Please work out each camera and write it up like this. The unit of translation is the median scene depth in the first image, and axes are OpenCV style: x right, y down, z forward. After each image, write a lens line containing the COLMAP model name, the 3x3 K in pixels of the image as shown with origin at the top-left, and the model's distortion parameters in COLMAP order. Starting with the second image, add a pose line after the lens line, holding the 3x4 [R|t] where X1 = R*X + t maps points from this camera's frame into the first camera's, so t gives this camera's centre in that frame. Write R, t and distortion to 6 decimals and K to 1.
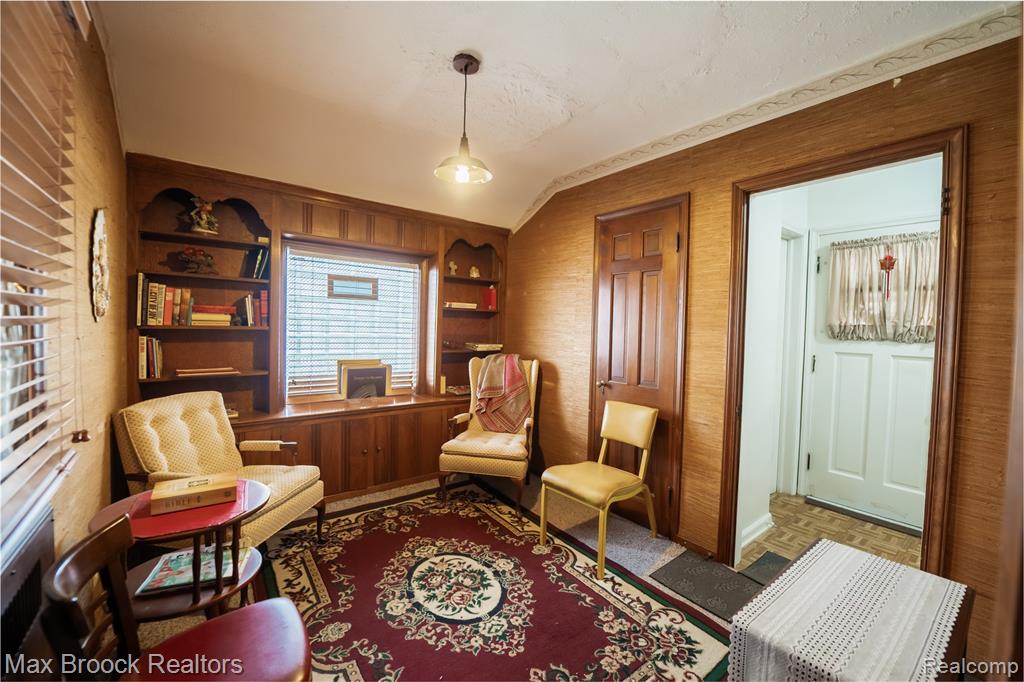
lens RADIAL K [[411.4, 0, 518.1], [0, 411.4, 334.0], [0, 0, 1]] dist [0.000173, 0.000056]
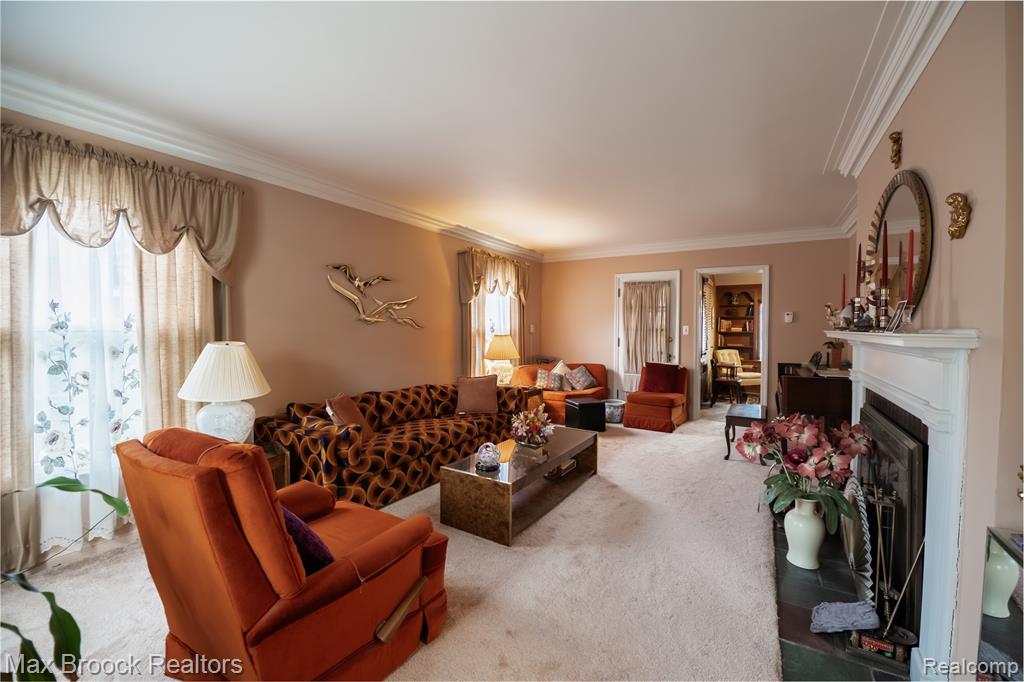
lens RADIAL K [[411.4, 0, 515.5], [0, 411.4, 339.0], [0, 0, 1]] dist [0.000173, 0.000056]
pose [[0.360392, 0.001212, -0.932800, 1.761519], [-0.020053, 0.999778, -0.006449, 0.102487], [0.932585, 0.021030, 0.360336, -1.916162]]
